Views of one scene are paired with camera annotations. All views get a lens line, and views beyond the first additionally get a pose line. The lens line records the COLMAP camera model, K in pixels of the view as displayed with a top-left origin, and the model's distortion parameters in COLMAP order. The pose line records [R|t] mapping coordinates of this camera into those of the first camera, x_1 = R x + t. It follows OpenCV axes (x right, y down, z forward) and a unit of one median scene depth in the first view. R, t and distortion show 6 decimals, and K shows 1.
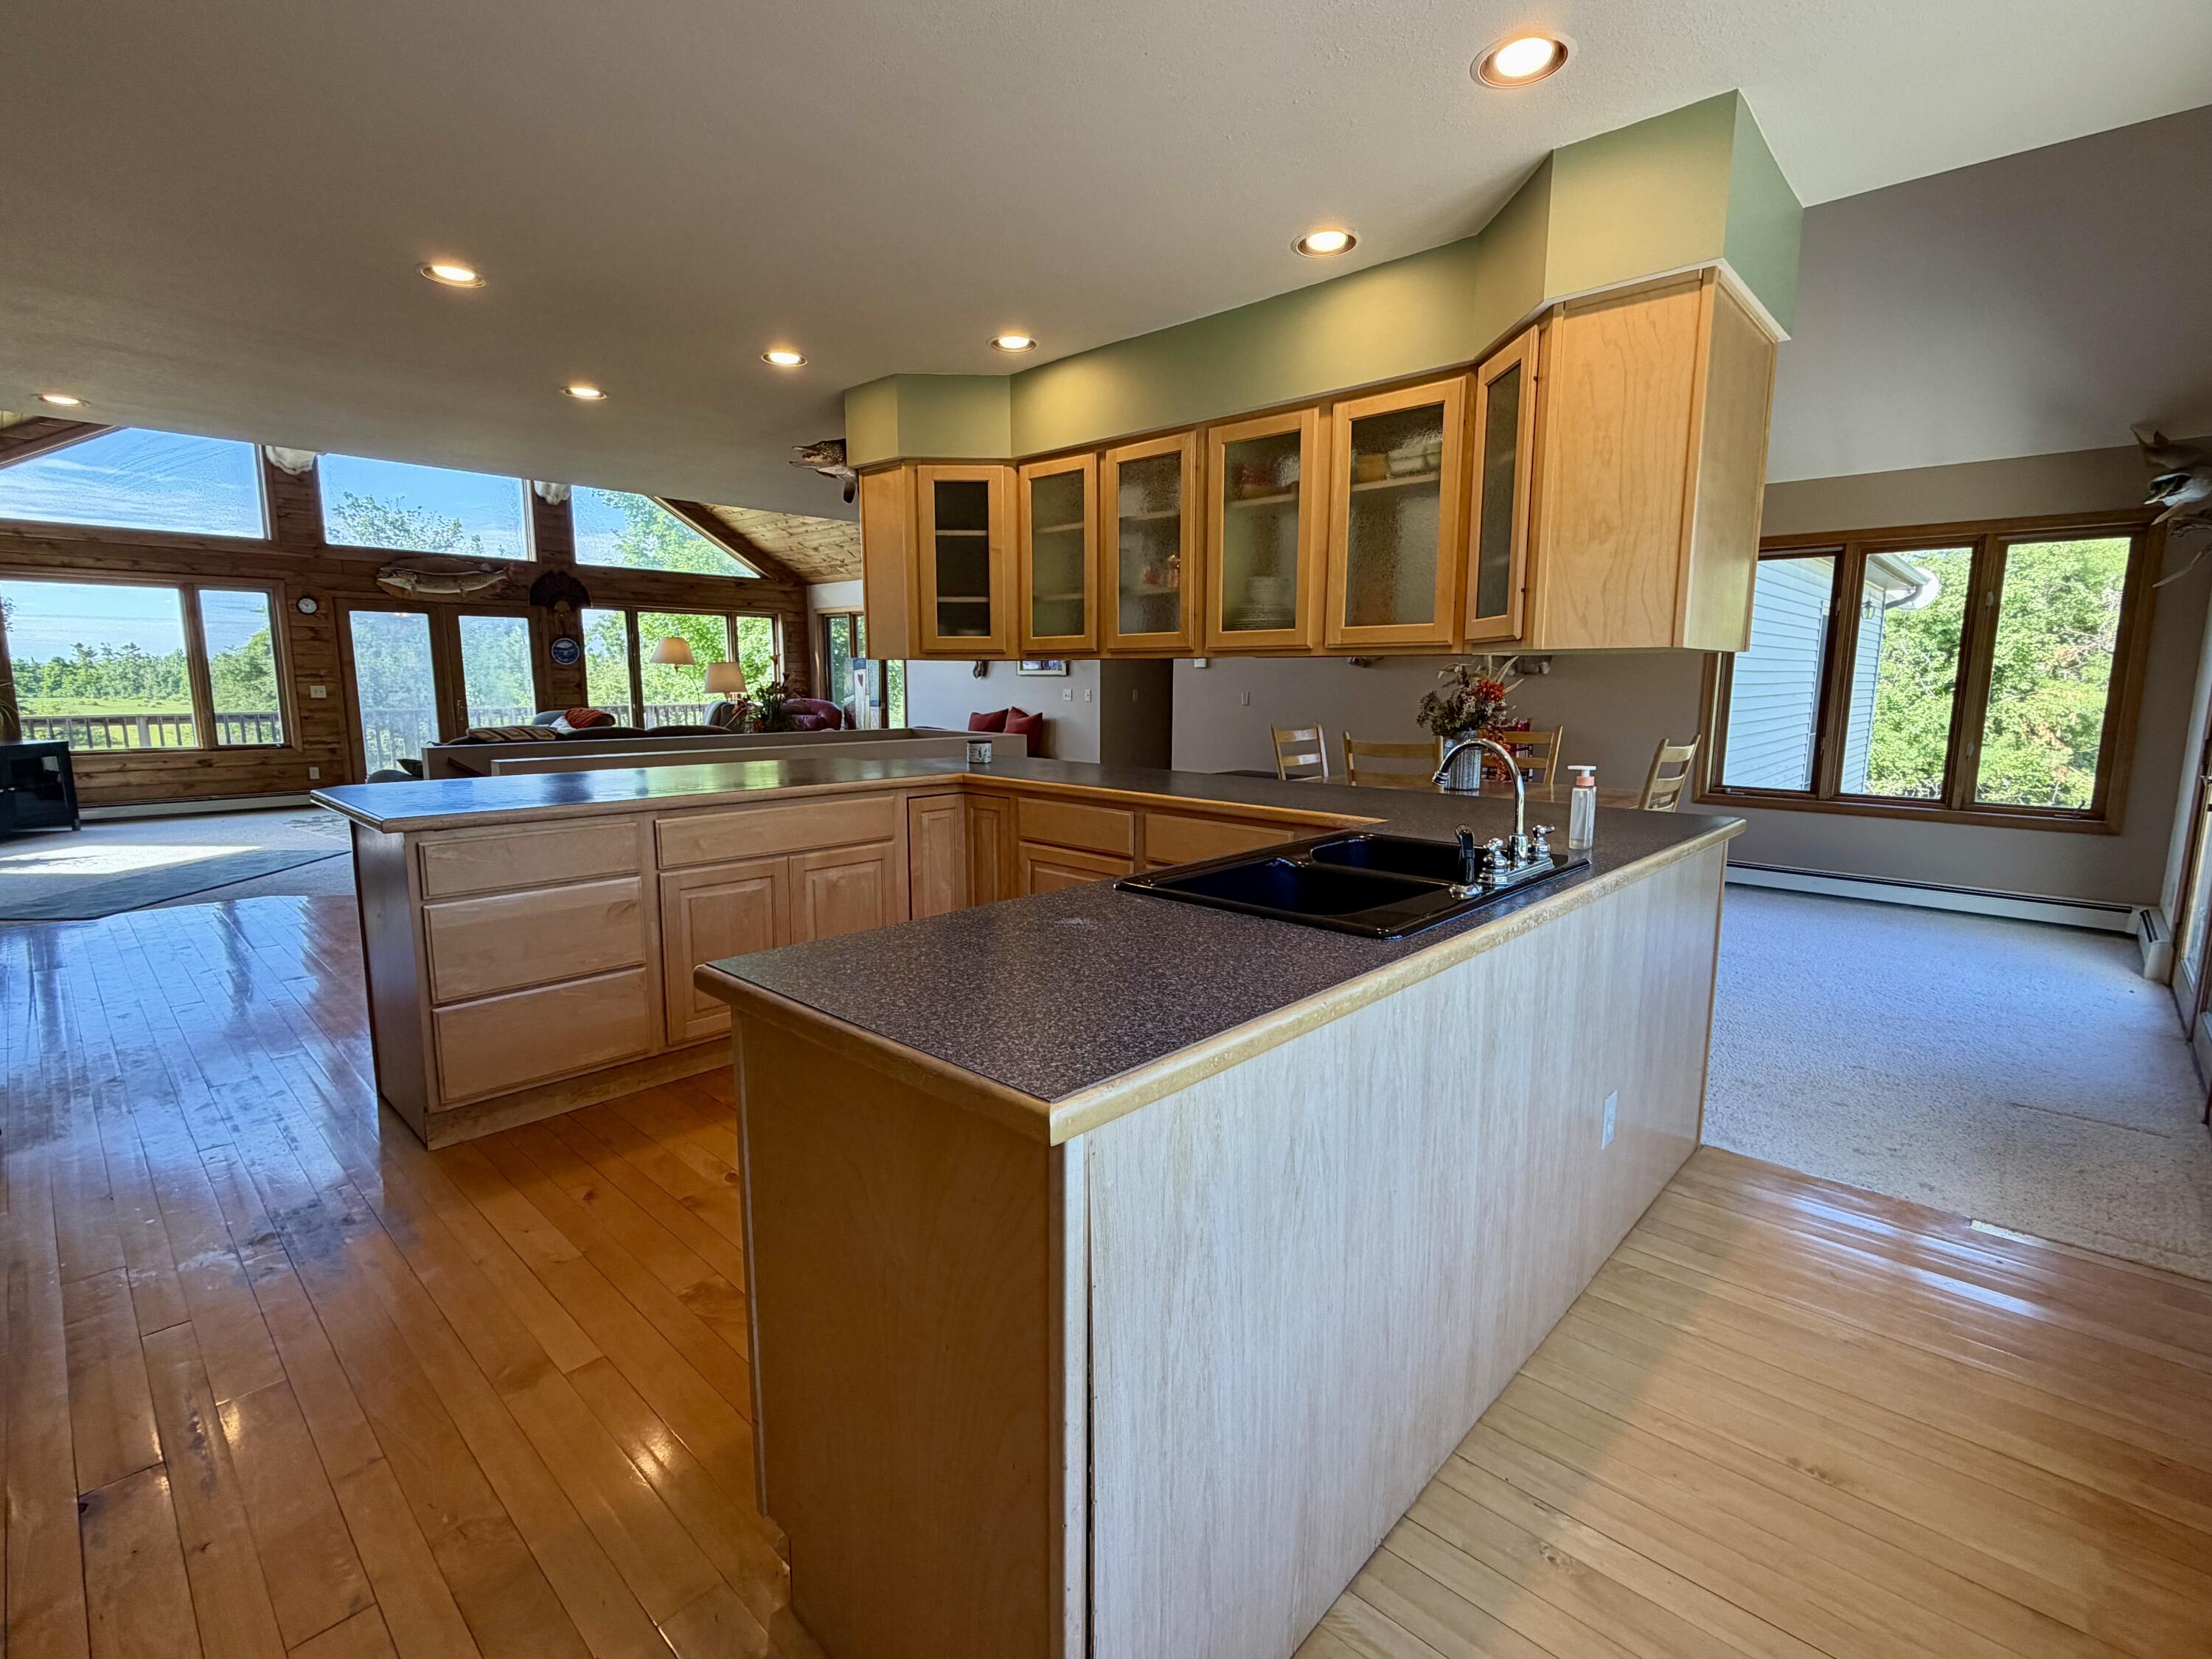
lens RADIAL K [[1027.4, 0, 1106.0], [0, 1027.4, 829.5], [0, 0, 1]] dist [0.000387, 0.000142]
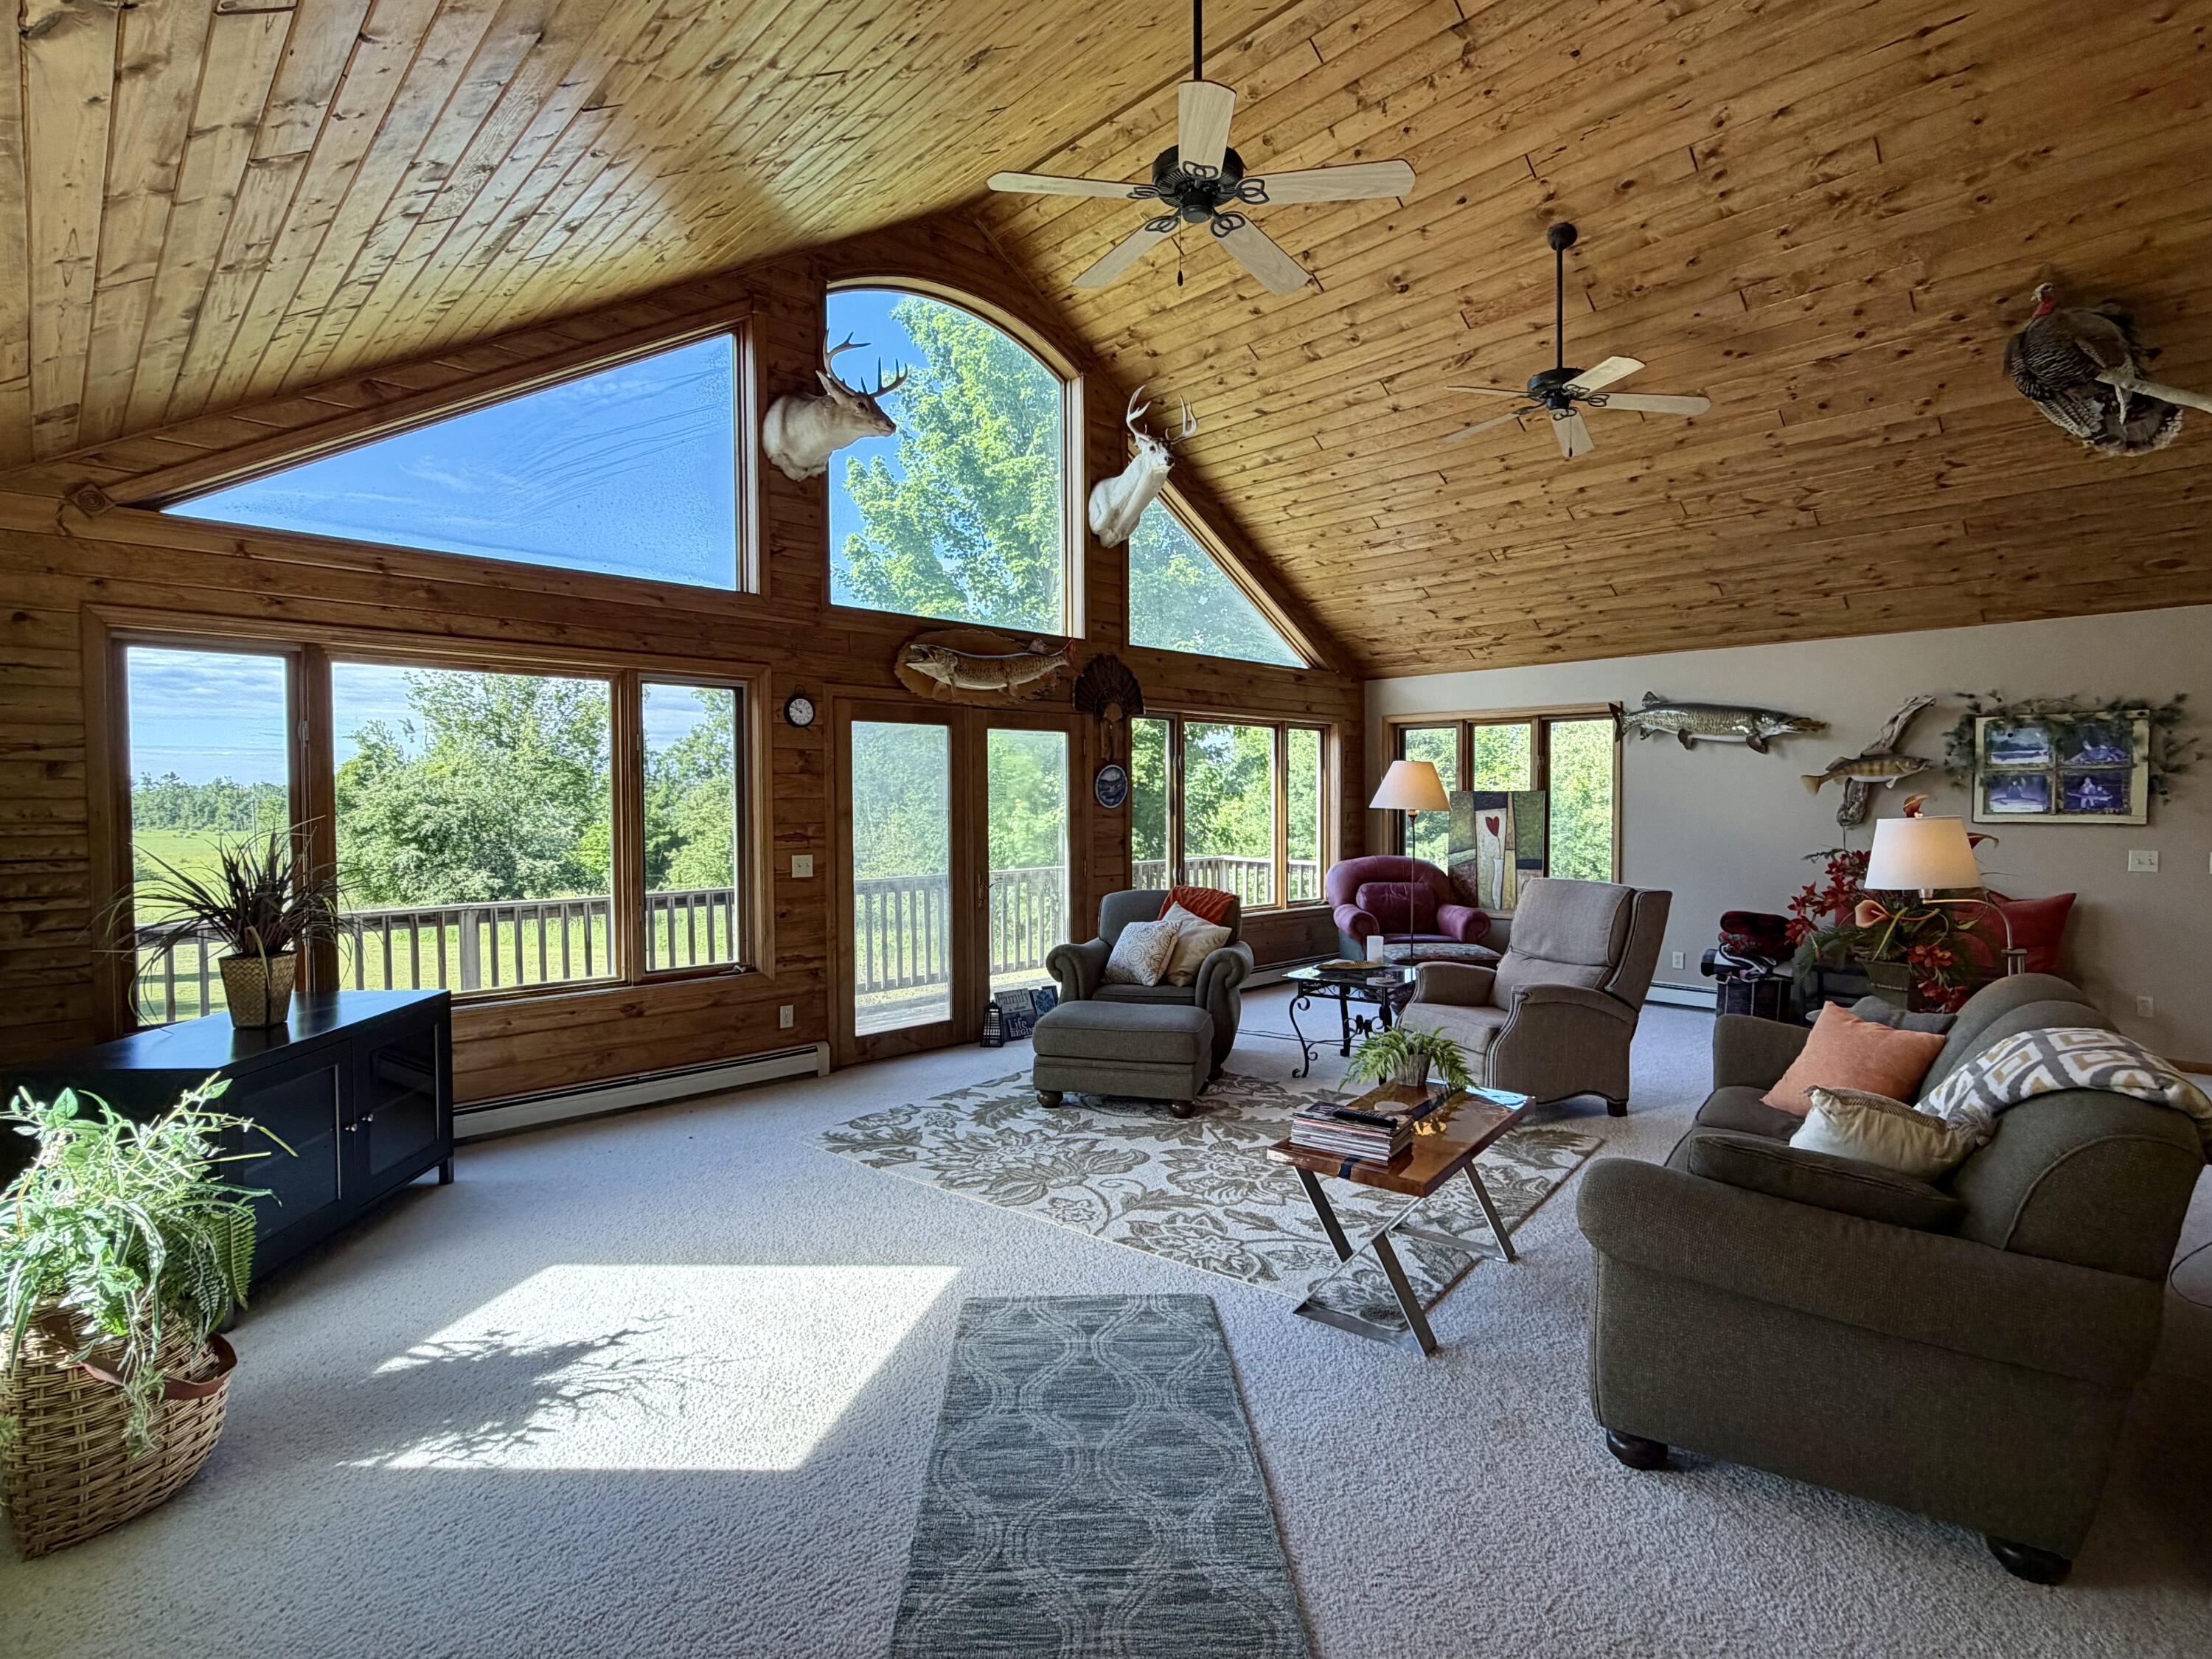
lens RADIAL K [[1104.9, 0, 1106.0], [0, 1104.9, 829.5], [0, 0, 1]] dist [0.000273, -0.000890]
pose [[0.998844, -0.006567, -0.047624, -0.521471], [0.000836, 0.992849, -0.119376, -0.075315], [0.048068, 0.119199, 0.991706, 0.383251]]
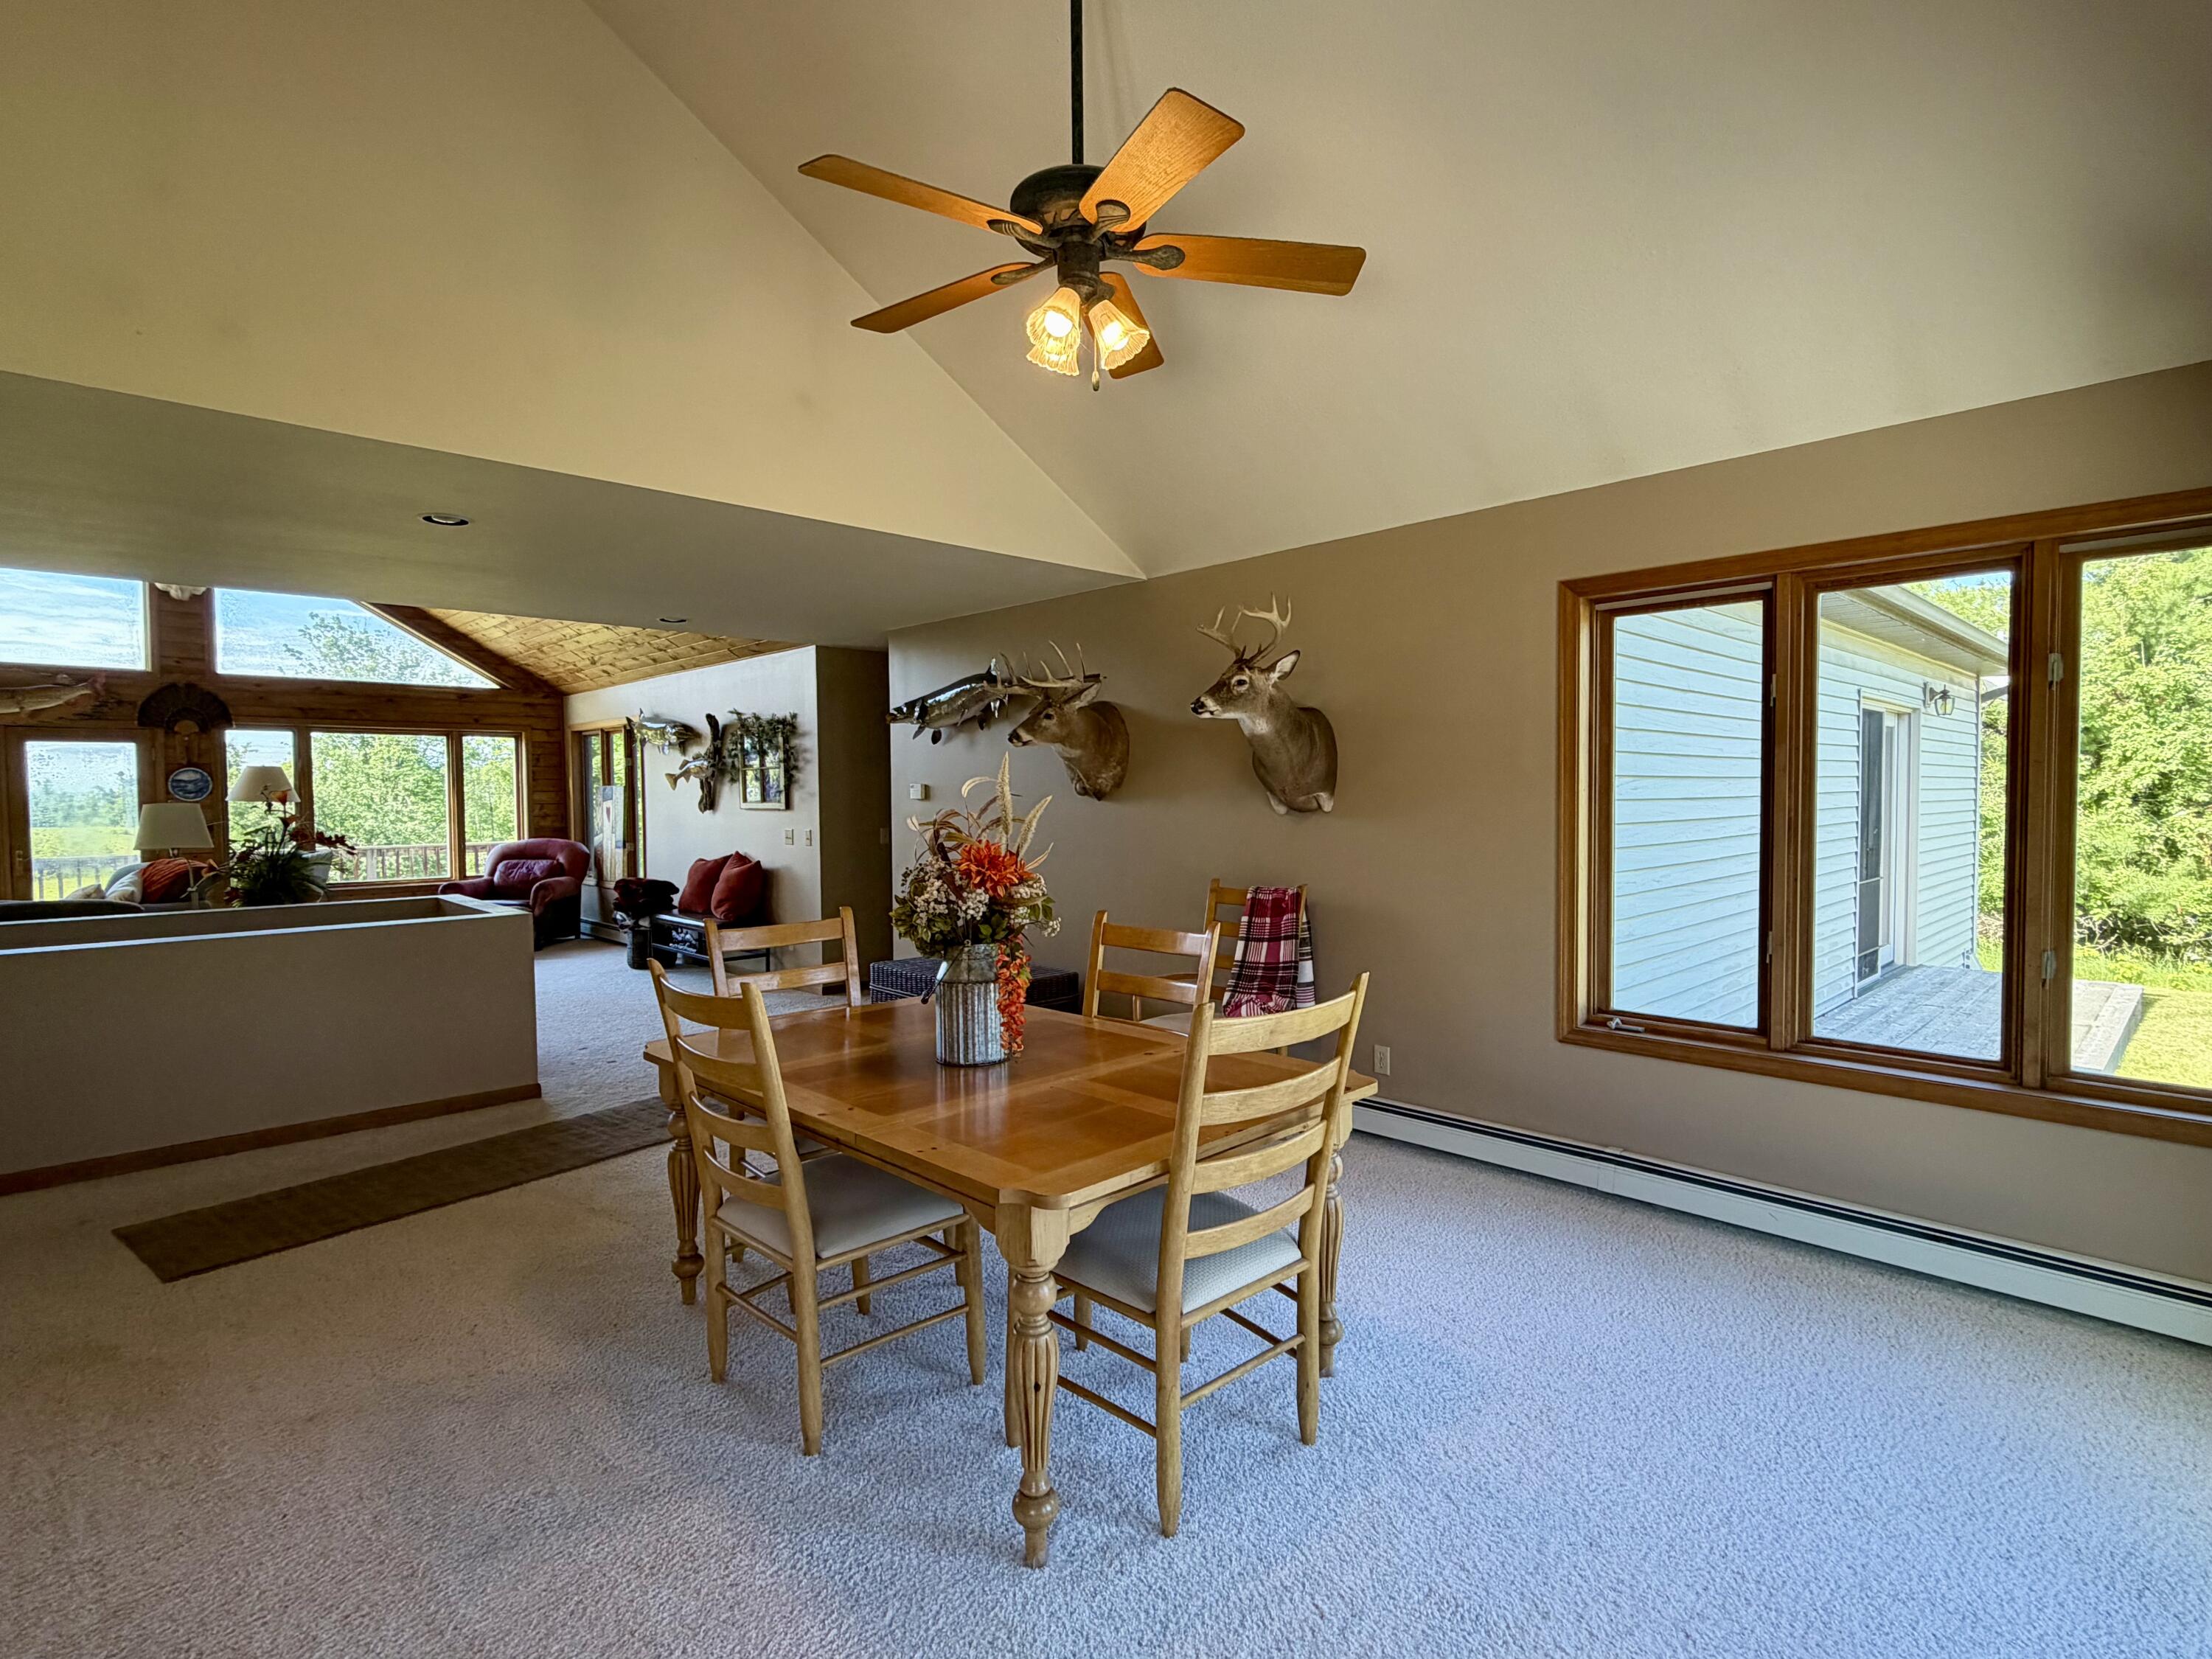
lens RADIAL K [[1104.9, 0, 1106.0], [0, 1104.9, 829.5], [0, 0, 1]] dist [0.000273, -0.000890]
pose [[0.998033, -0.010577, -0.061797, 0.223454], [0.003515, 0.993557, -0.113278, -0.044763], [0.062597, 0.112838, 0.991640, 0.231658]]
